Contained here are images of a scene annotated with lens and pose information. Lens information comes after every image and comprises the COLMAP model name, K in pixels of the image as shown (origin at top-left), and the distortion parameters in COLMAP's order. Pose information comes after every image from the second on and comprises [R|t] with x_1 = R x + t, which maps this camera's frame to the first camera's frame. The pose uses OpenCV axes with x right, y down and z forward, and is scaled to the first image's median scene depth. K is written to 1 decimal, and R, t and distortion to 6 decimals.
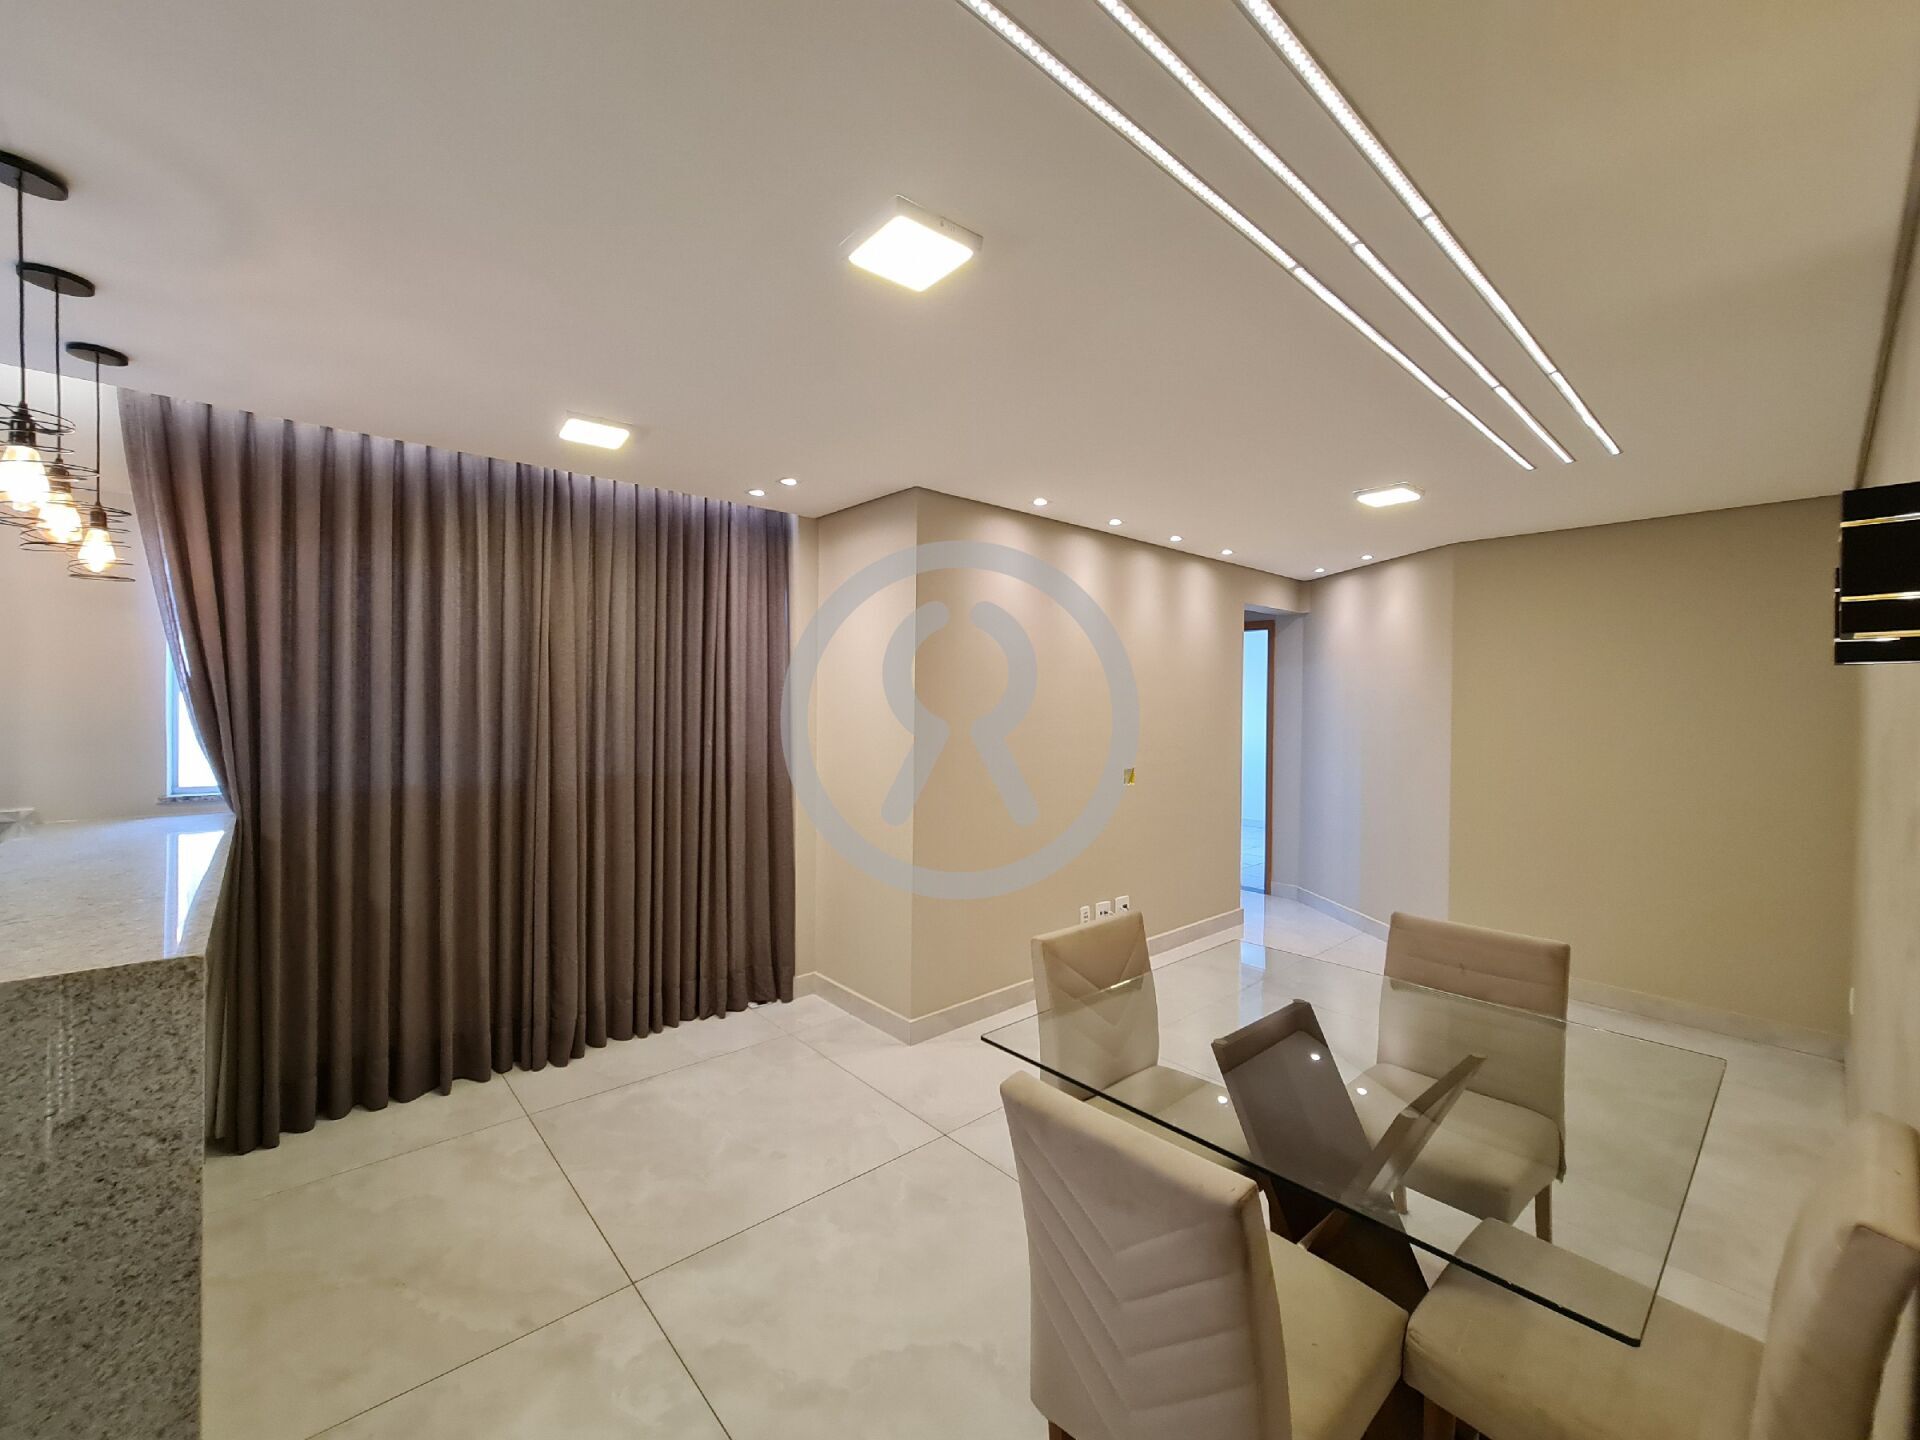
lens RADIAL K [[778.5, 0, 953.8], [0, 778.5, 707.2], [0, 0, 1]] dist [-0.004209, 0.000312]
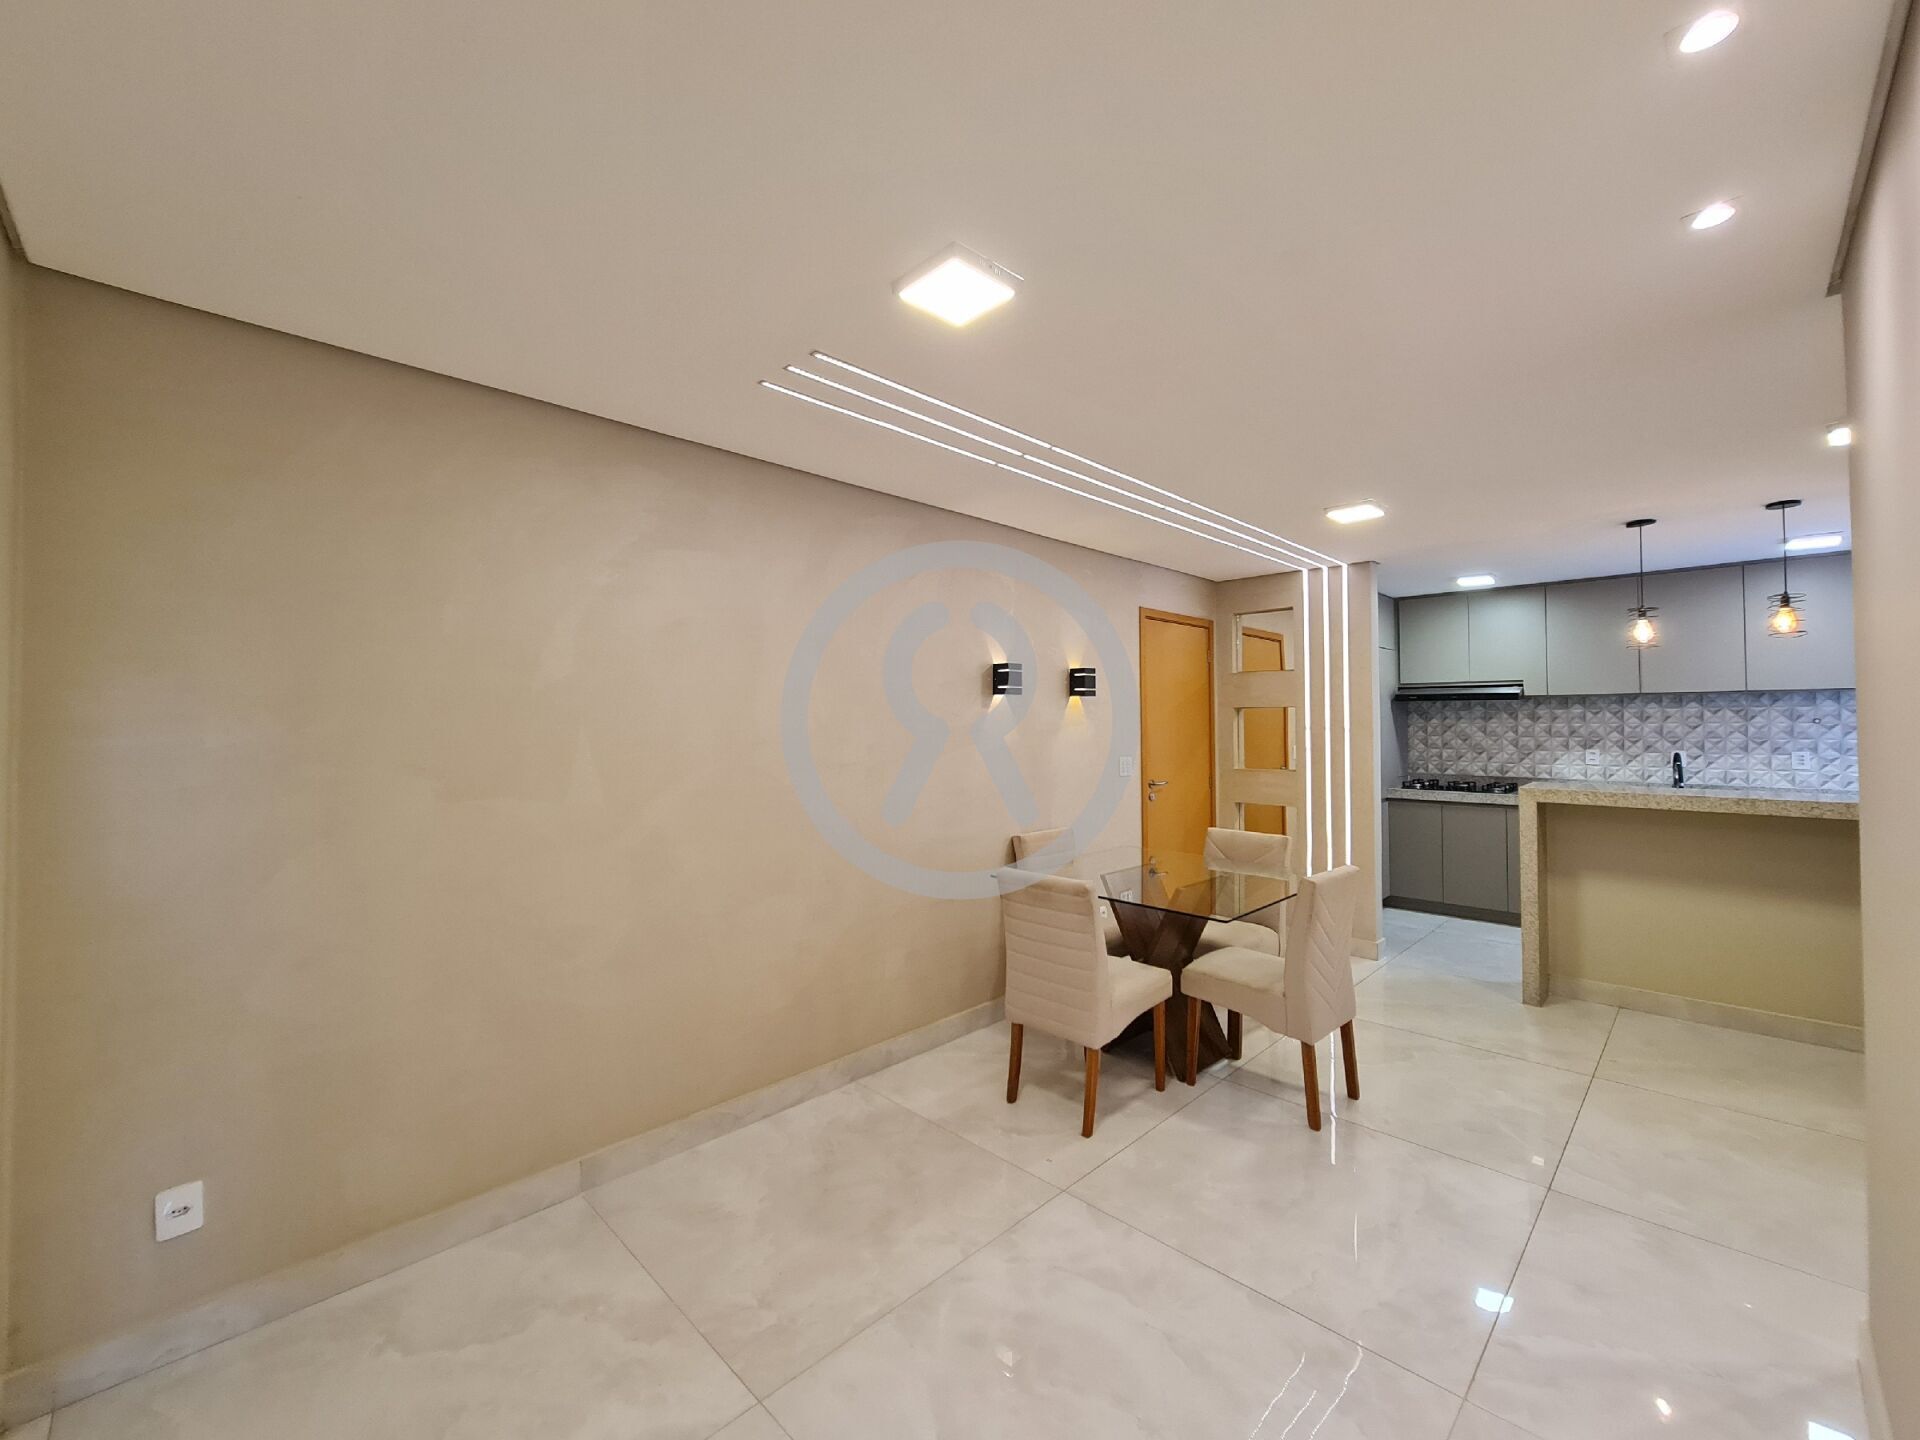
lens RADIAL K [[778.5, 0, 953.8], [0, 778.5, 707.2], [0, 0, 1]] dist [-0.004209, 0.000312]
pose [[-0.998194, -0.006320, -0.059742, 0.591448], [-0.005603, 0.999910, -0.012172, 0.010446], [0.059814, -0.011815, -0.998140, 1.503919]]
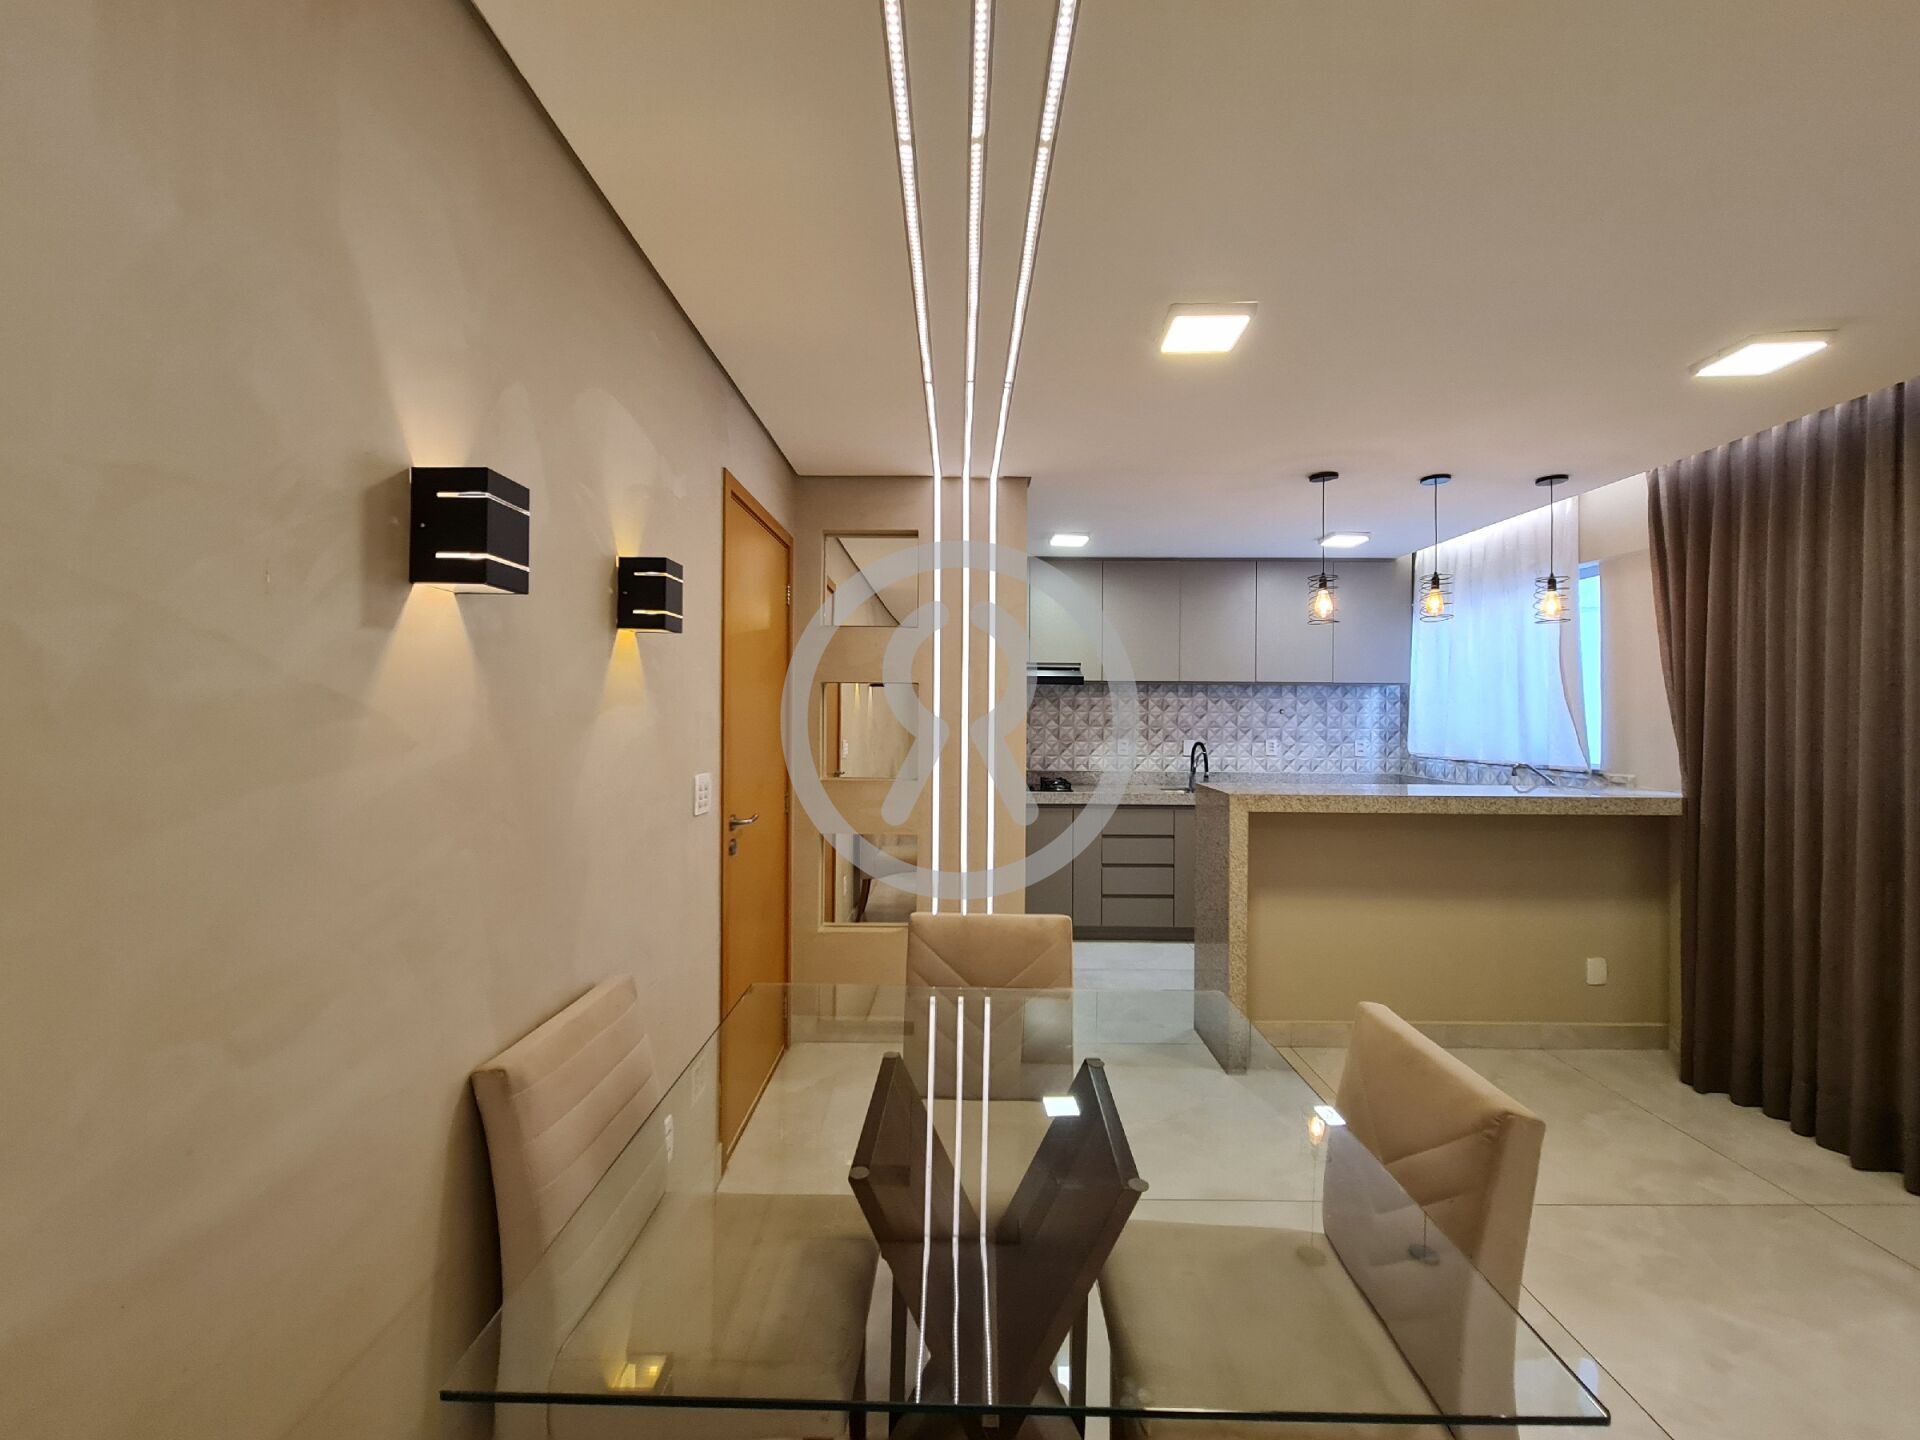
lens RADIAL K [[781.3, 0, 955.0], [0, 781.3, 713.1], [0, 0, 1]] dist [-0.000979, 0.000115]
pose [[-0.670712, -0.012714, -0.741609, 0.549728], [-0.019173, 0.999816, 0.000199, 0.025507], [0.741470, 0.014353, -0.670832, 0.735320]]
